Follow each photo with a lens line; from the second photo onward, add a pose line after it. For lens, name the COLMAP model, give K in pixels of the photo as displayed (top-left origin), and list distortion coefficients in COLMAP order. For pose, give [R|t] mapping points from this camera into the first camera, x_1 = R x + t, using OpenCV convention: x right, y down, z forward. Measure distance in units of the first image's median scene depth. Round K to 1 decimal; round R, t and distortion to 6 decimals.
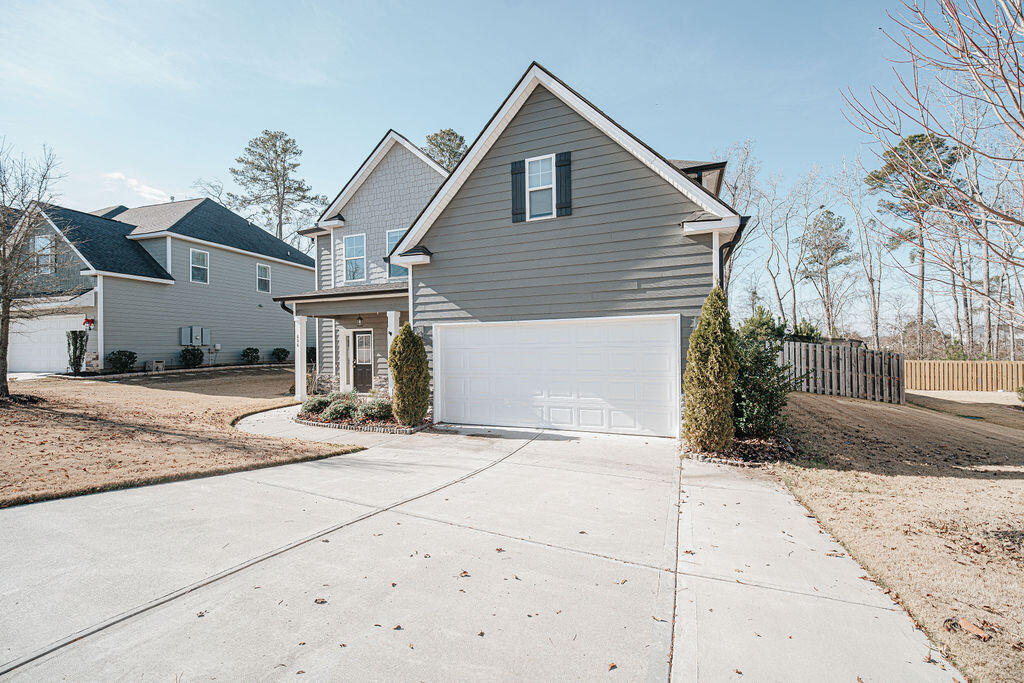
lens RADIAL K [[430.6, 0, 509.6], [0, 430.6, 343.3], [0, 0, 1]] dist [0.014069, -0.015214]
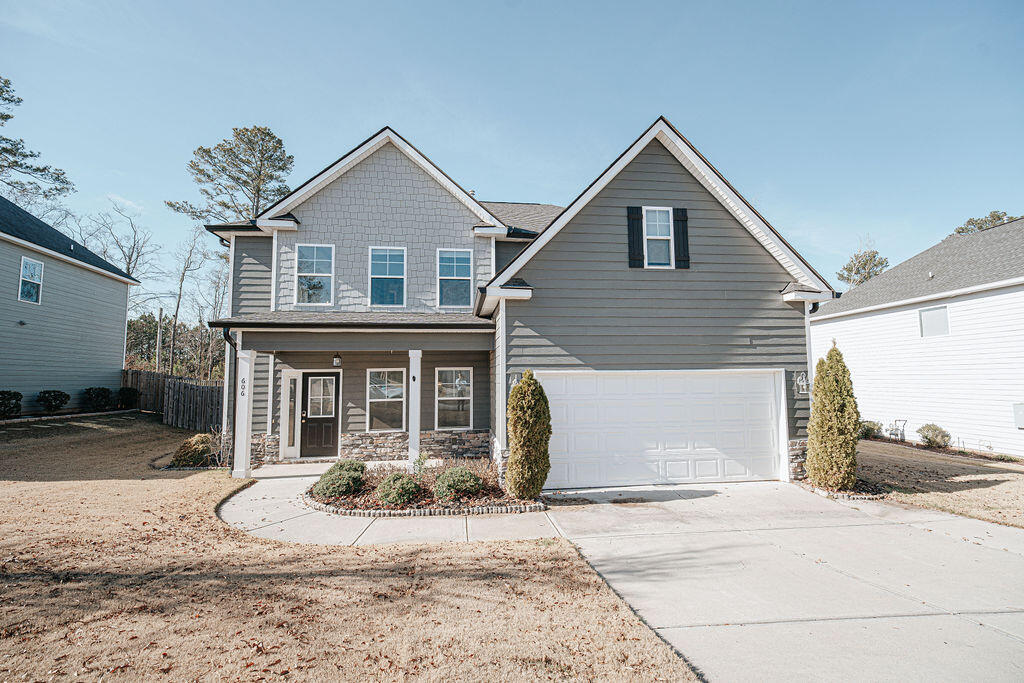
lens RADIAL K [[430.6, 0, 509.6], [0, 430.6, 343.3], [0, 0, 1]] dist [0.014069, -0.015214]
pose [[0.872846, 0.045458, 0.485874, -0.682004], [-0.006648, 0.996667, -0.081305, -0.032249], [-0.487951, 0.067737, 0.870239, 0.306956]]
